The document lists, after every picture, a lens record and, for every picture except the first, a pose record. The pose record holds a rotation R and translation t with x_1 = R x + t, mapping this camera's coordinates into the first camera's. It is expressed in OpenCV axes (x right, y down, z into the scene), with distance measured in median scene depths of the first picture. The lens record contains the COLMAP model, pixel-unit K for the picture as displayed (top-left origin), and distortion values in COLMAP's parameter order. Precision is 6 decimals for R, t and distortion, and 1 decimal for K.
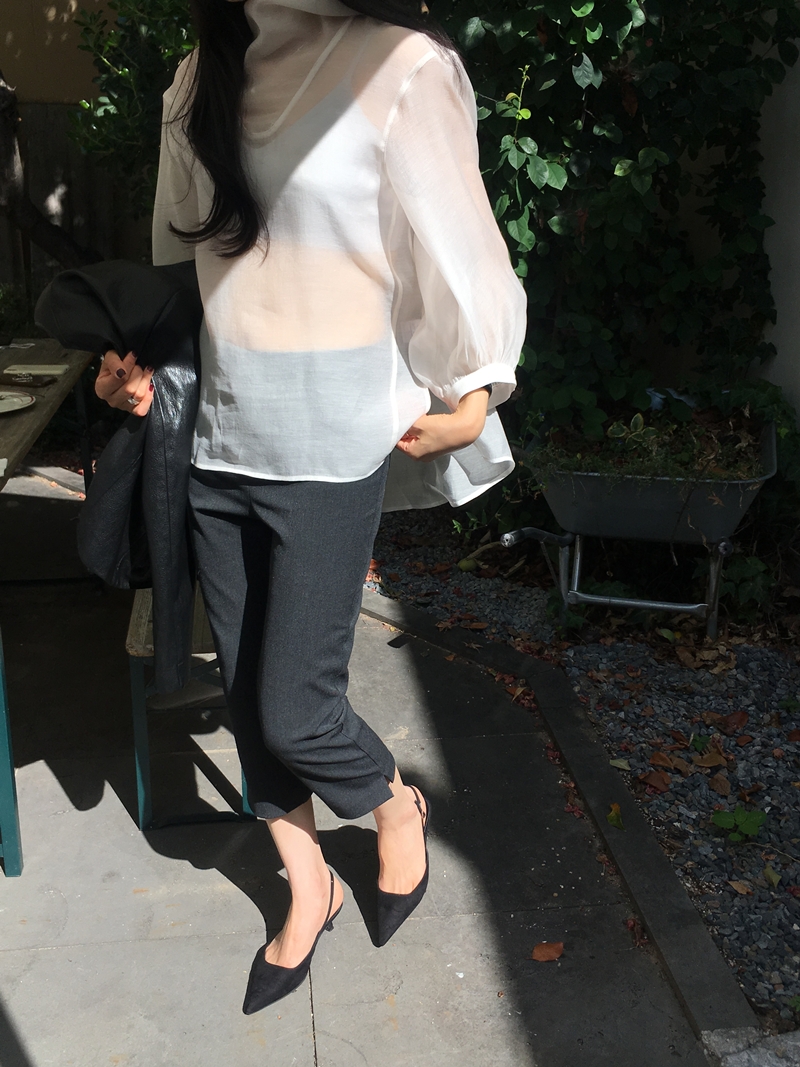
lens RADIAL K [[1082.3, 0, 419.2], [0, 1082.3, 540.7], [0, 0, 1]] dist [0.038718, 0.000000]
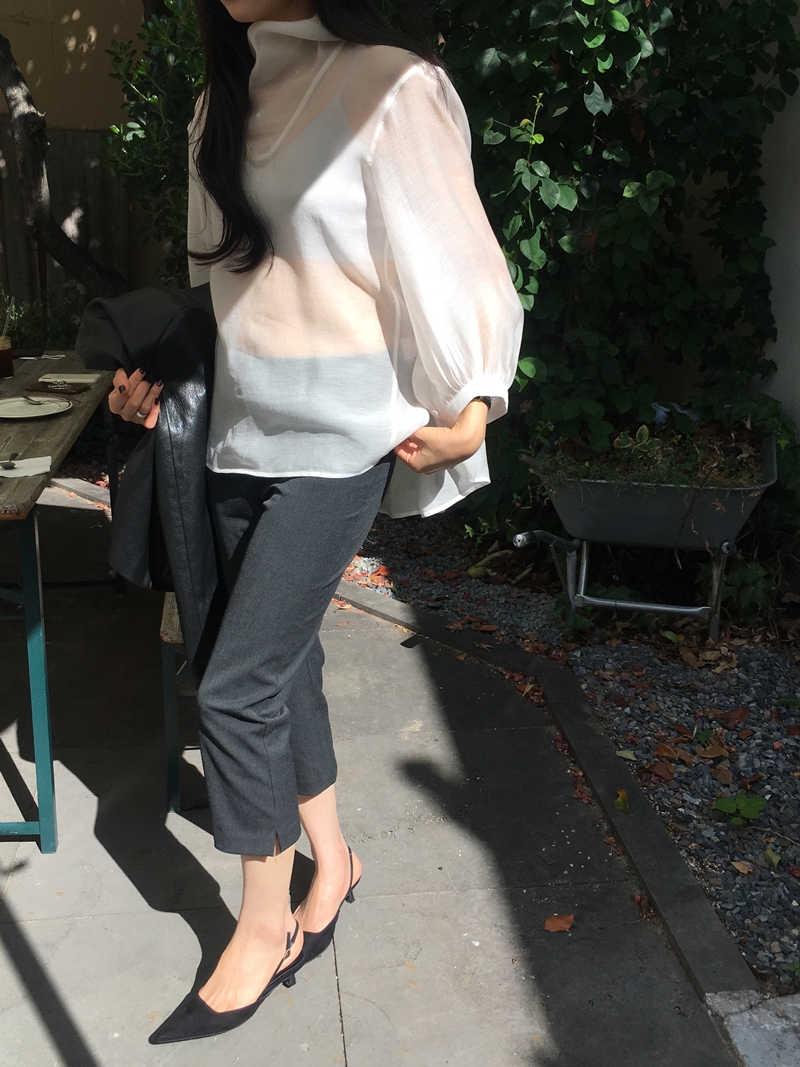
lens RADIAL K [[1082.3, 0, 405.3], [0, 1082.3, 543.6], [0, 0, 1]] dist [0.038718, 0.000000]
pose [[0.999900, 0.009567, -0.010401, -0.015964], [-0.009791, 0.999716, -0.021716, 0.022870], [0.010190, 0.021816, 0.999710, -0.044109]]
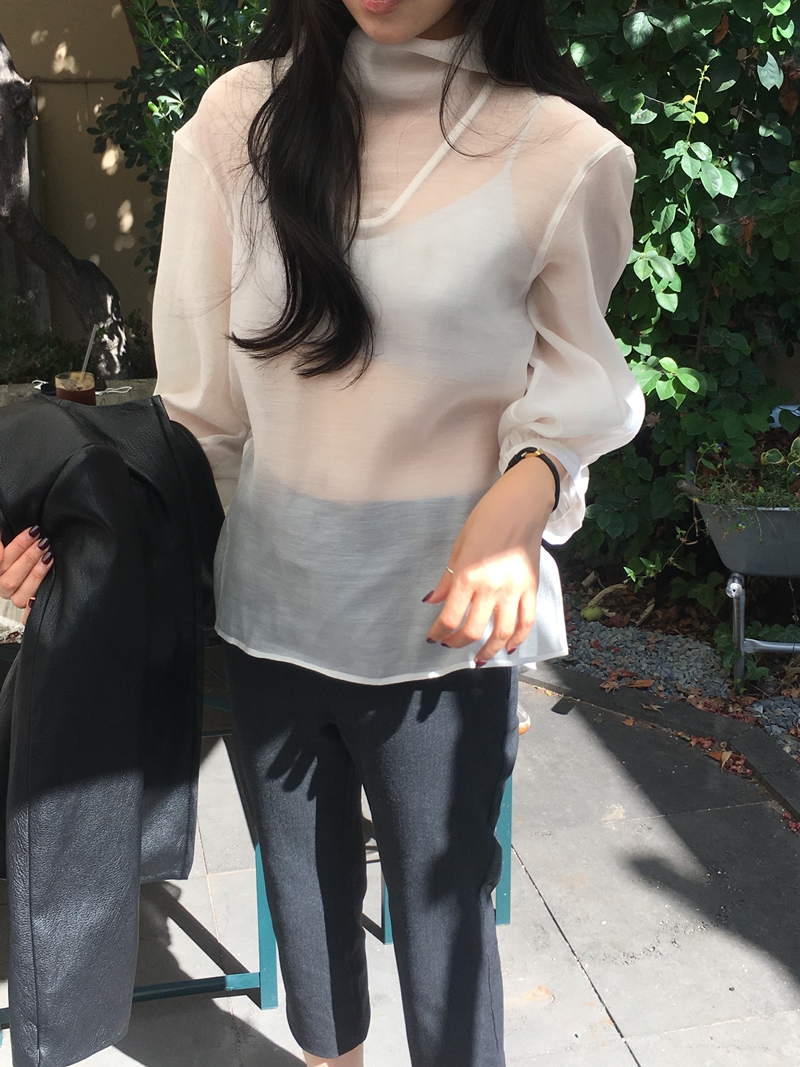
lens RADIAL K [[1297.8, 0, 399.4], [0, 1297.8, 535.0], [0, 0, 1]] dist [0.056613, 0.000000]
pose [[0.993921, -0.045087, 0.100439, -0.266142], [0.047522, 0.998628, -0.021986, -0.031369], [-0.099310, 0.026625, 0.994700, -0.048080]]
